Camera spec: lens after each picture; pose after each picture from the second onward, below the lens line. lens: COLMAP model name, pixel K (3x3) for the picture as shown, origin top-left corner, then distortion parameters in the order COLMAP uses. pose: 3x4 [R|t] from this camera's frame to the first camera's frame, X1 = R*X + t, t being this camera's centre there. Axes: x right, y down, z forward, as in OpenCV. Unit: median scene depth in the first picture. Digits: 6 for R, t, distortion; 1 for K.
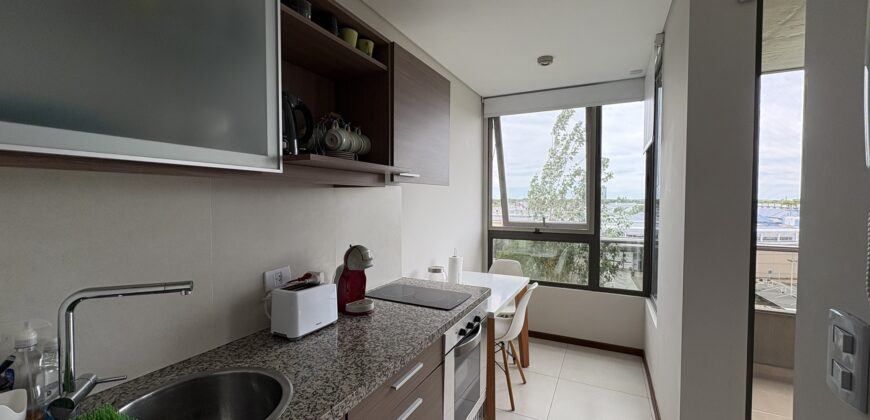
lens RADIAL K [[337.4, 0, 435.0], [0, 337.4, 210.0], [0, 0, 1]] dist [-0.000824, -0.000400]
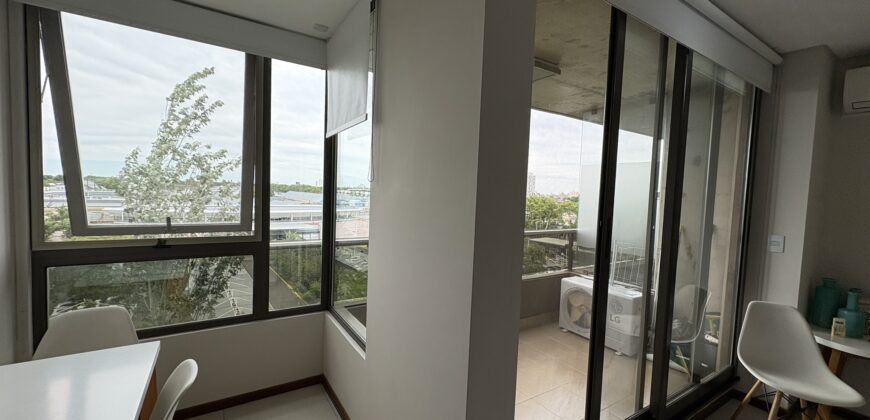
lens RADIAL K [[337.4, 0, 435.0], [0, 337.4, 210.0], [0, 0, 1]] dist [-0.000824, -0.000400]
pose [[0.517056, -0.029734, 0.855435, 0.055671], [-0.013884, 0.998974, 0.043115, -0.028081], [-0.855839, -0.034170, 0.516112, 0.319760]]
